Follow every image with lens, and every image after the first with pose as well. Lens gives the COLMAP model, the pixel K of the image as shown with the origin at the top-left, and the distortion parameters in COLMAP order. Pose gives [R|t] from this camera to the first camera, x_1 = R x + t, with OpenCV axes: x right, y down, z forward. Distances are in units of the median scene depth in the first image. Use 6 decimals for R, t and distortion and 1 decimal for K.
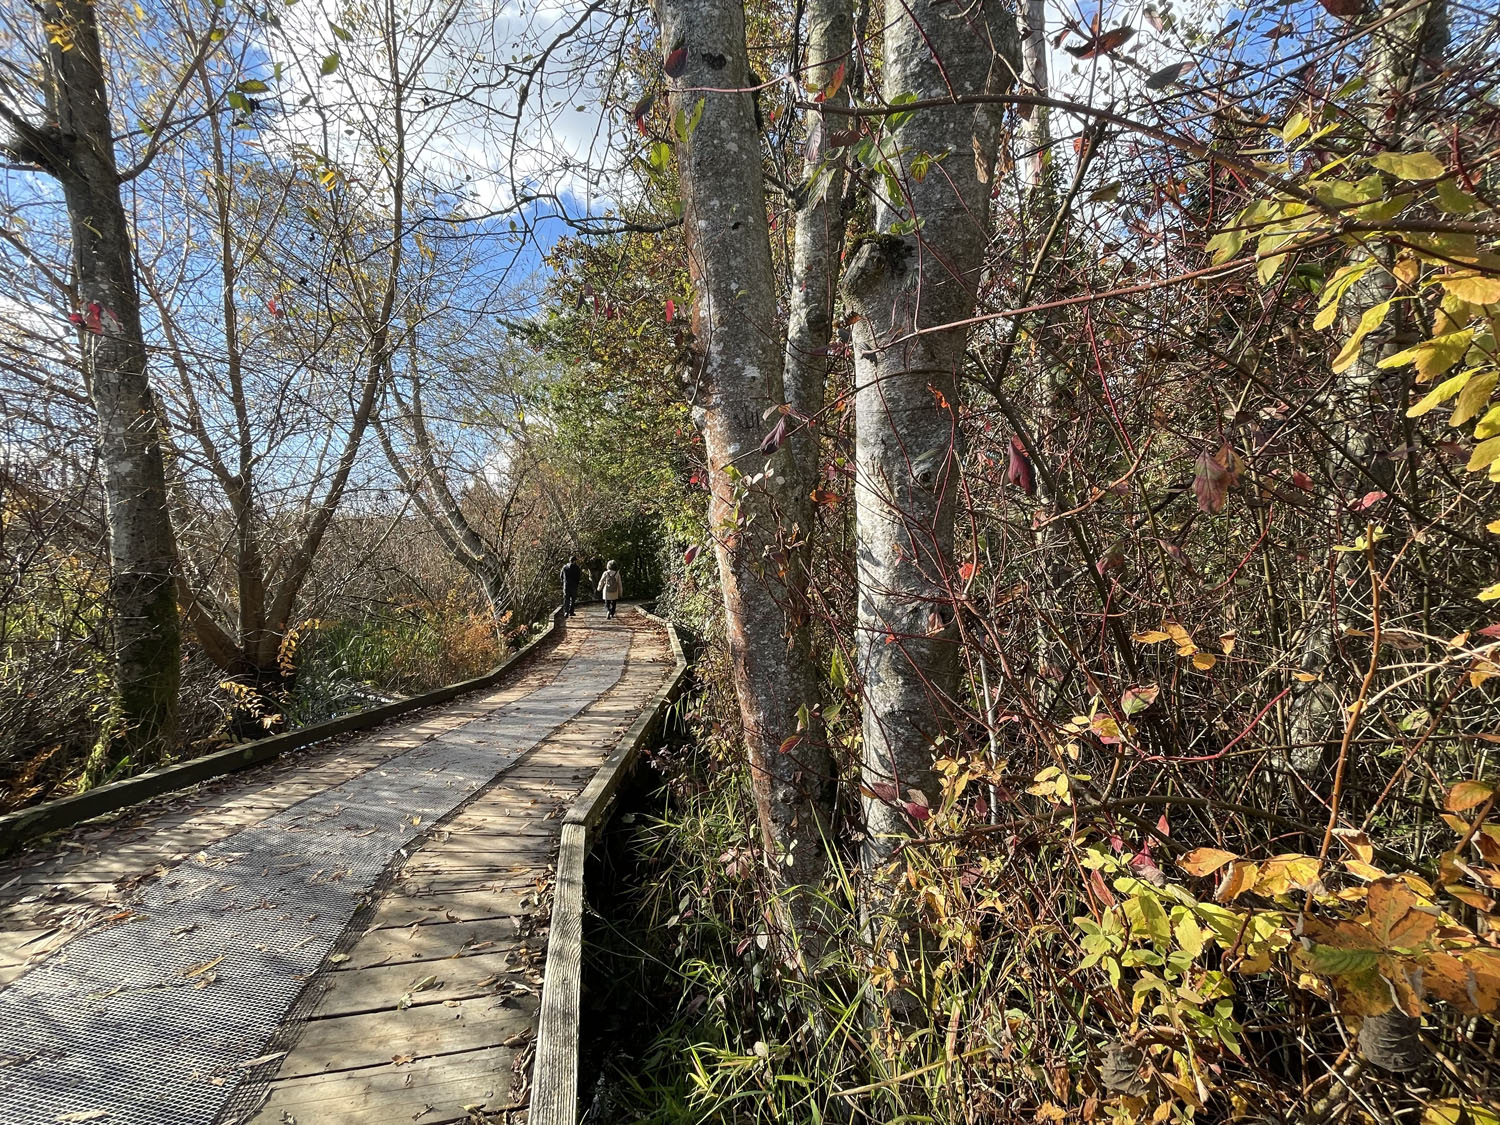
lens RADIAL K [[601.7, 0, 748.2], [0, 601.7, 562.9], [0, 0, 1]] dist [-0.011836, -0.000643]
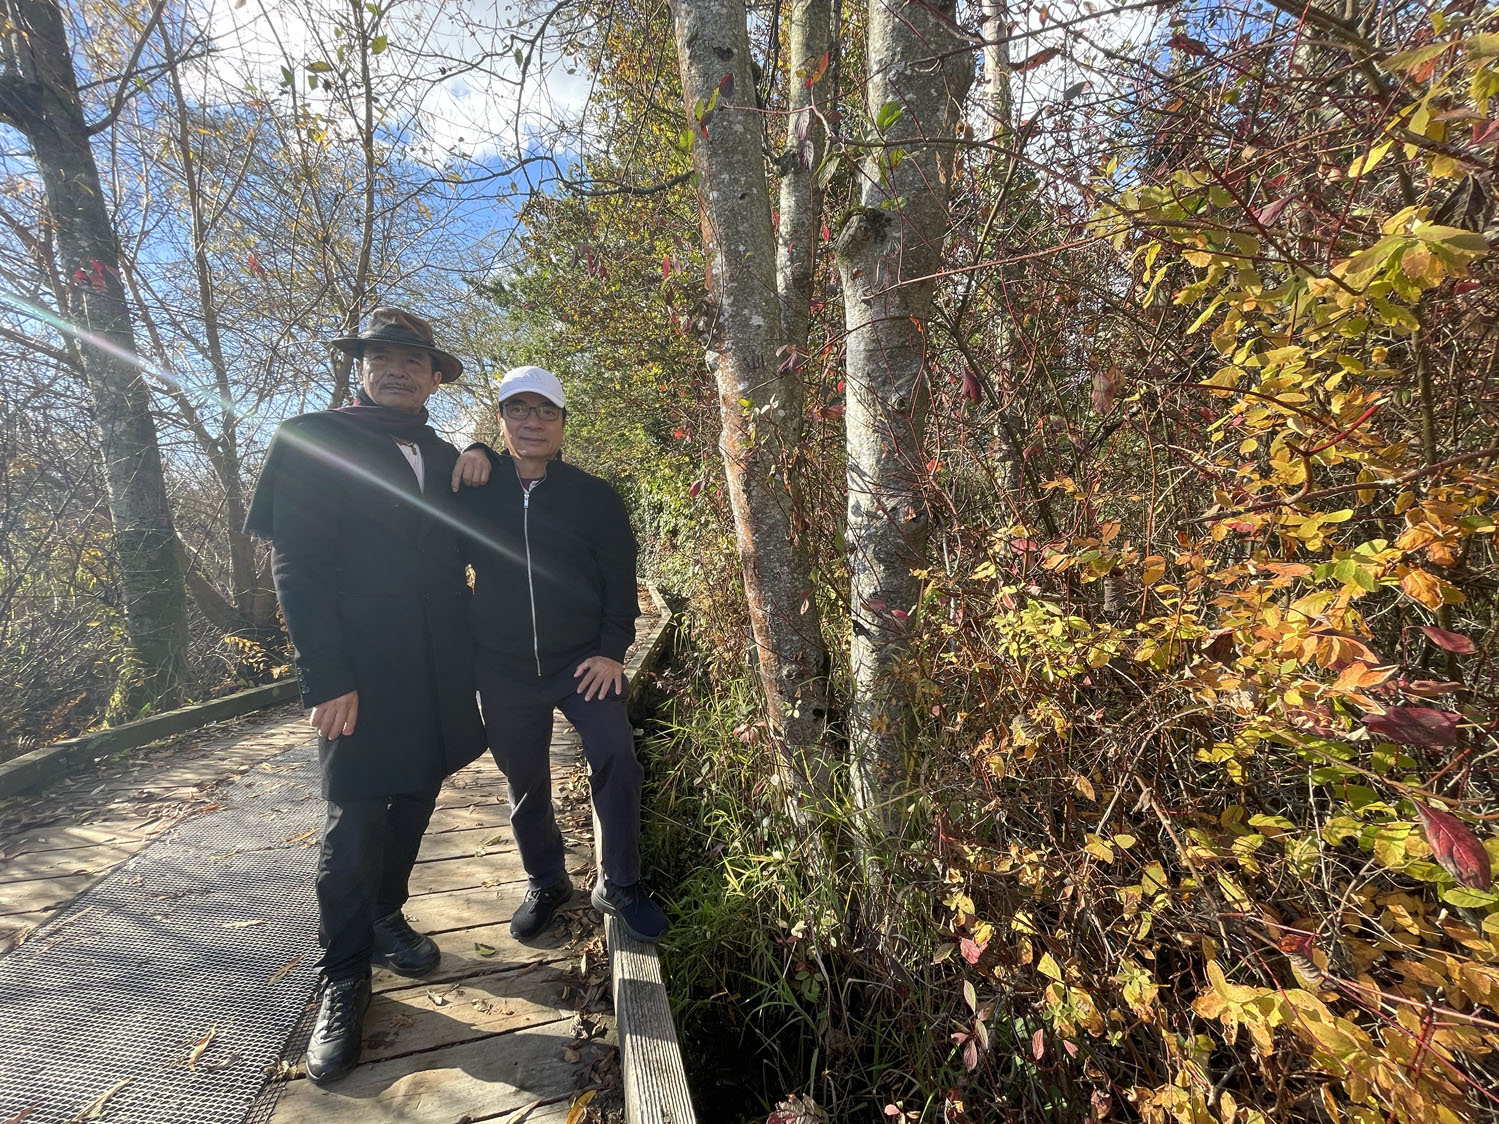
lens RADIAL K [[601.3, 0, 750.1], [0, 601.3, 562.7], [0, 0, 1]] dist [-0.011836, -0.000643]
pose [[0.998455, -0.022539, 0.050797, -0.063090], [0.019571, 0.998115, 0.058170, 0.074700], [-0.052013, -0.057086, 0.997013, -0.177041]]
